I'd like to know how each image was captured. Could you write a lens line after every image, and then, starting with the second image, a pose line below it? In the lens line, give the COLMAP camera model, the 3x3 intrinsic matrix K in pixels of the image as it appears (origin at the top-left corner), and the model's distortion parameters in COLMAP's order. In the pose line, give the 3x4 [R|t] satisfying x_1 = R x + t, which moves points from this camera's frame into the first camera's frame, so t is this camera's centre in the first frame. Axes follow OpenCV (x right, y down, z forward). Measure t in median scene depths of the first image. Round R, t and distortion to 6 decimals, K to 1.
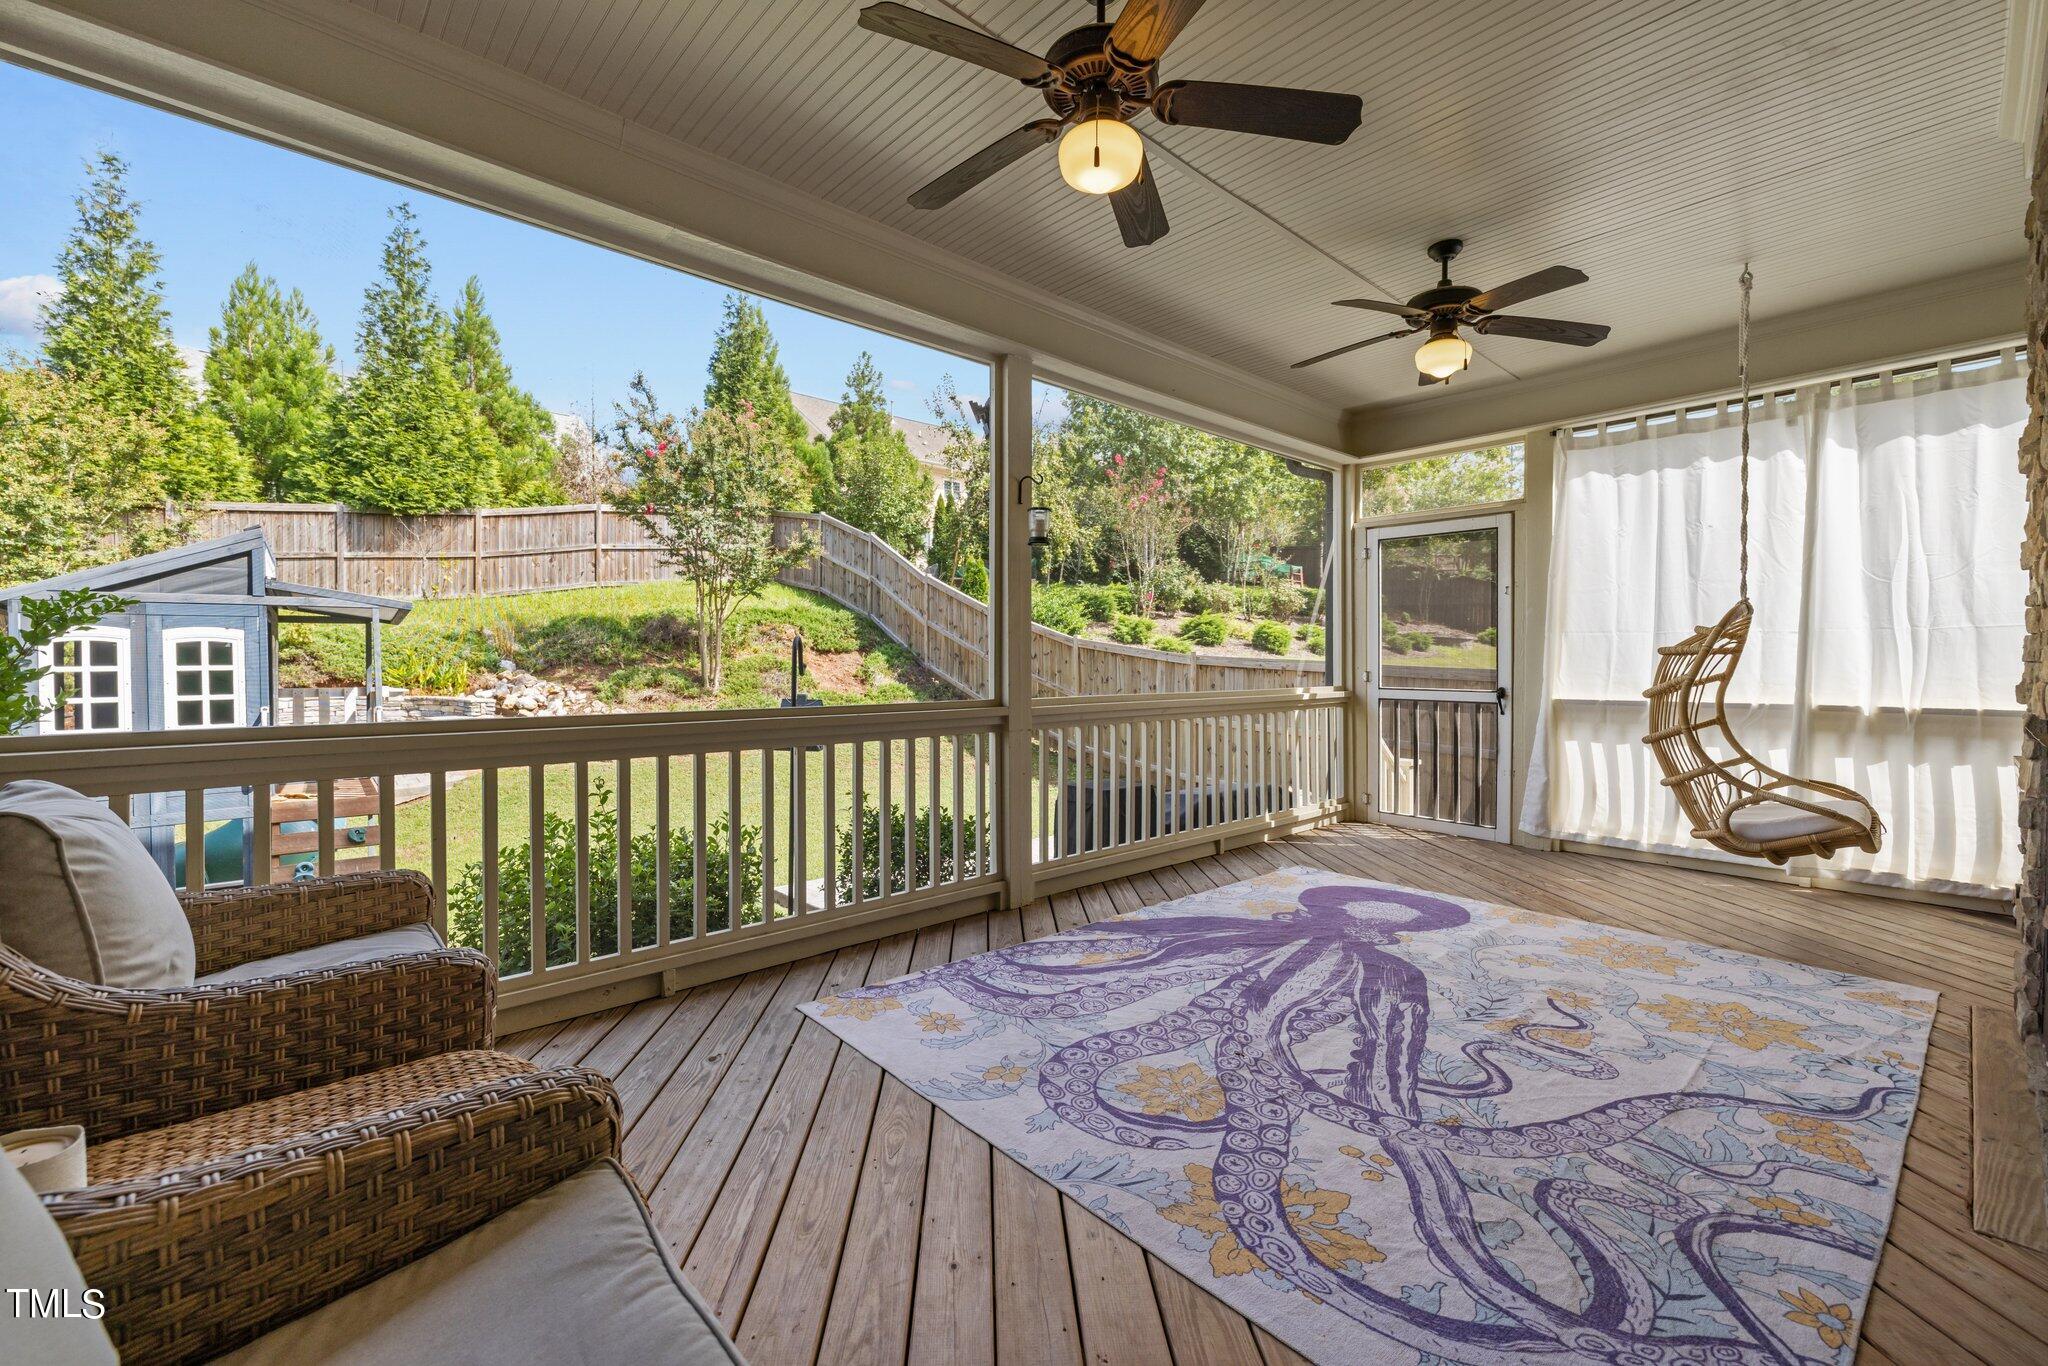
lens RADIAL K [[865.2, 0, 1007.9], [0, 865.2, 670.1], [0, 0, 1]] dist [-0.000332, 0.001418]
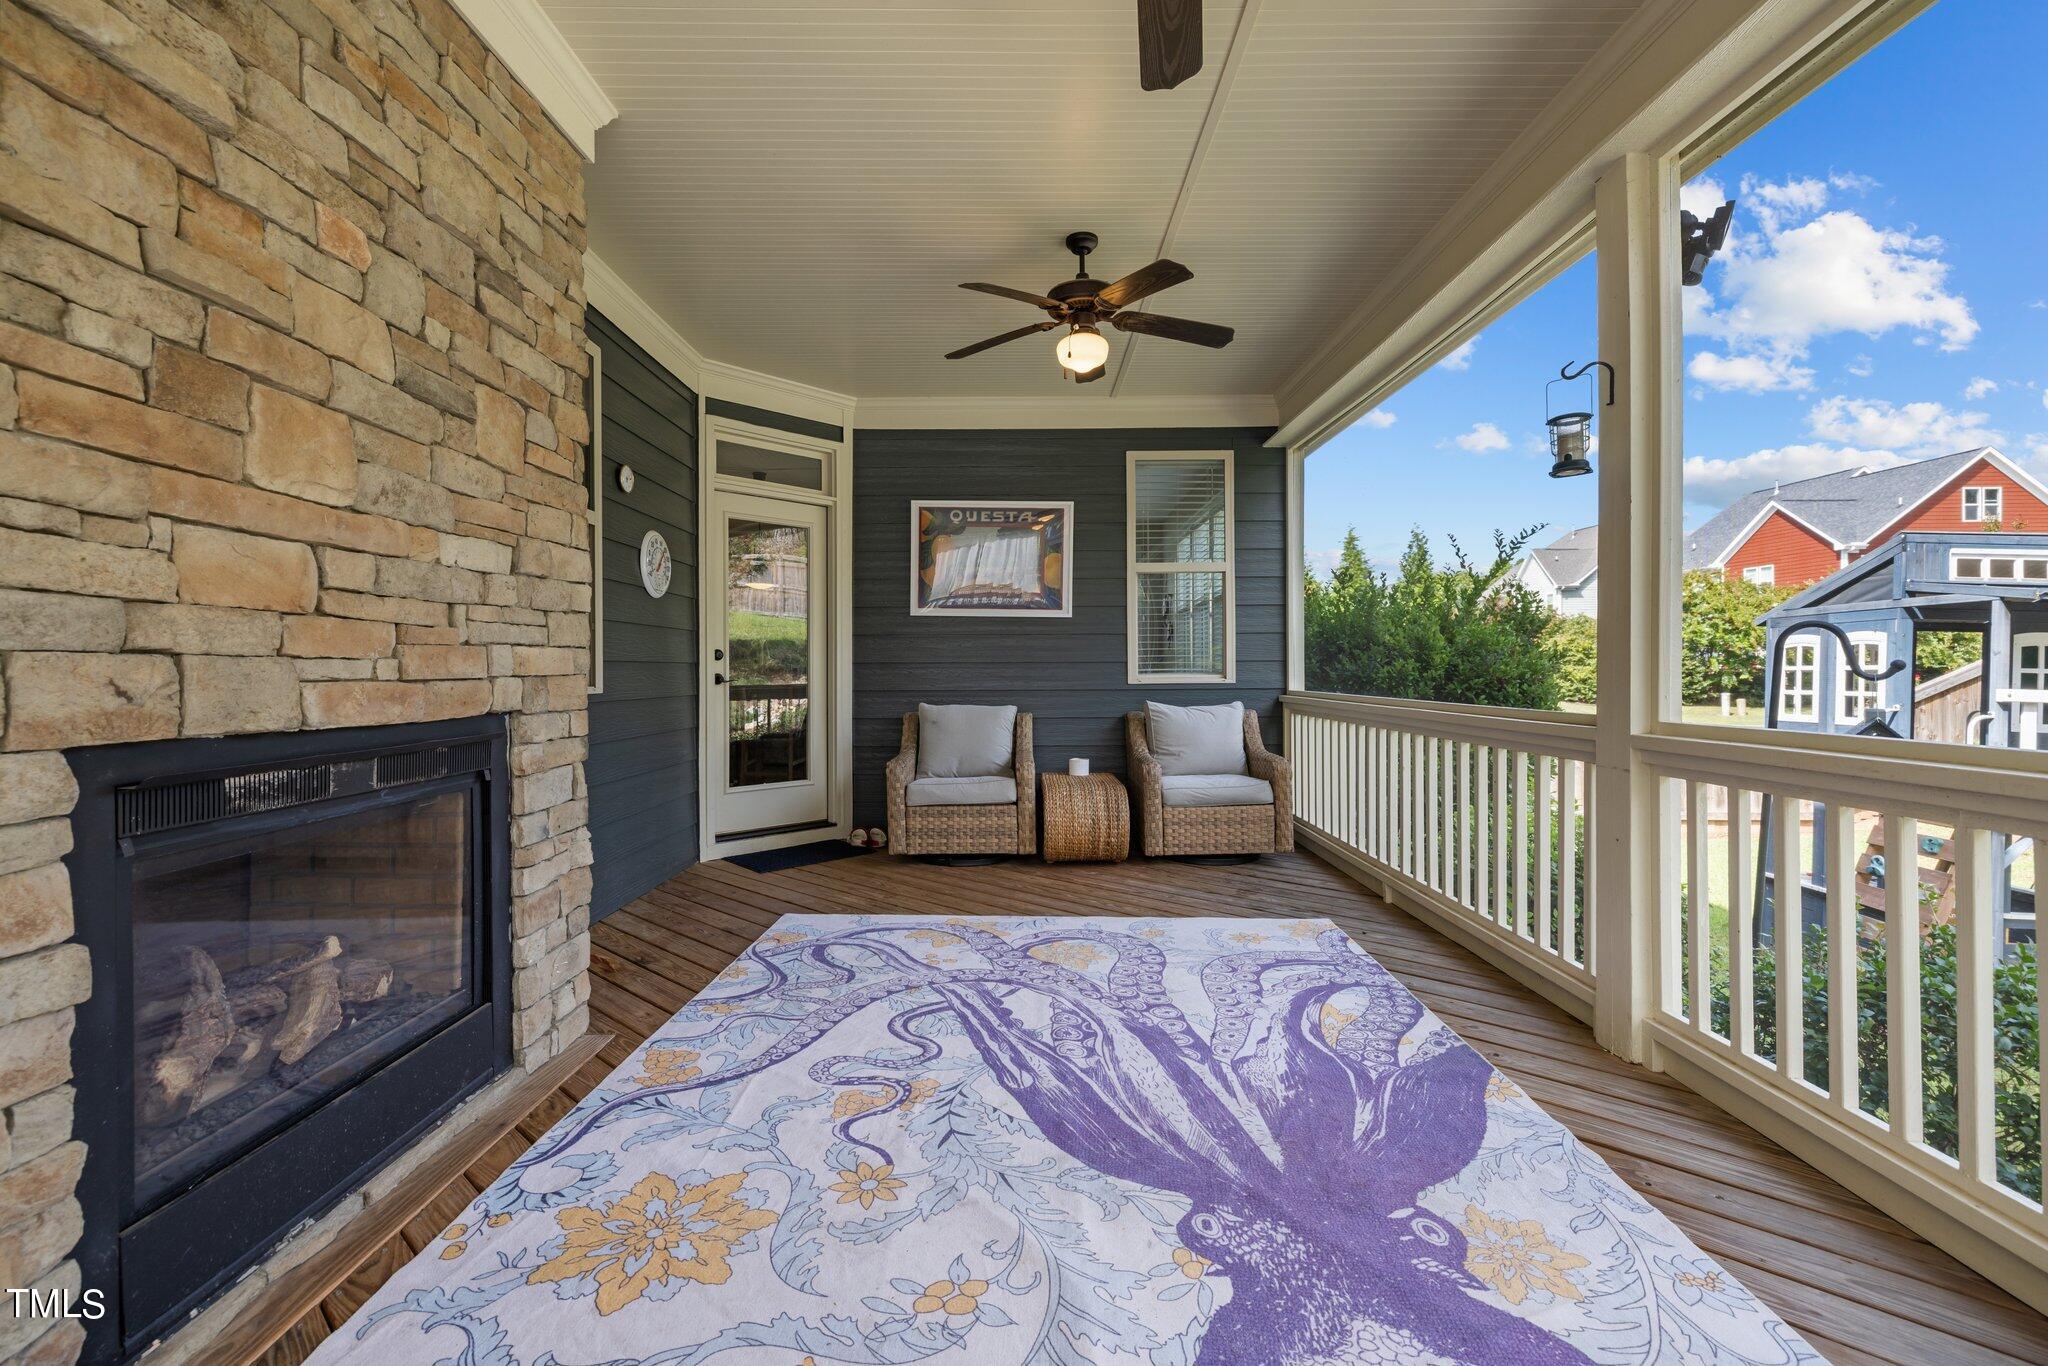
lens RADIAL K [[865.2, 0, 1016.6], [0, 865.2, 676.6], [0, 0, 1]] dist [-0.000332, 0.001418]
pose [[-0.676645, 0.008247, -0.736263, 1.134755], [-0.003864, 0.999884, 0.014751, -0.005369], [0.736299, 0.012826, -0.676534, 1.643693]]
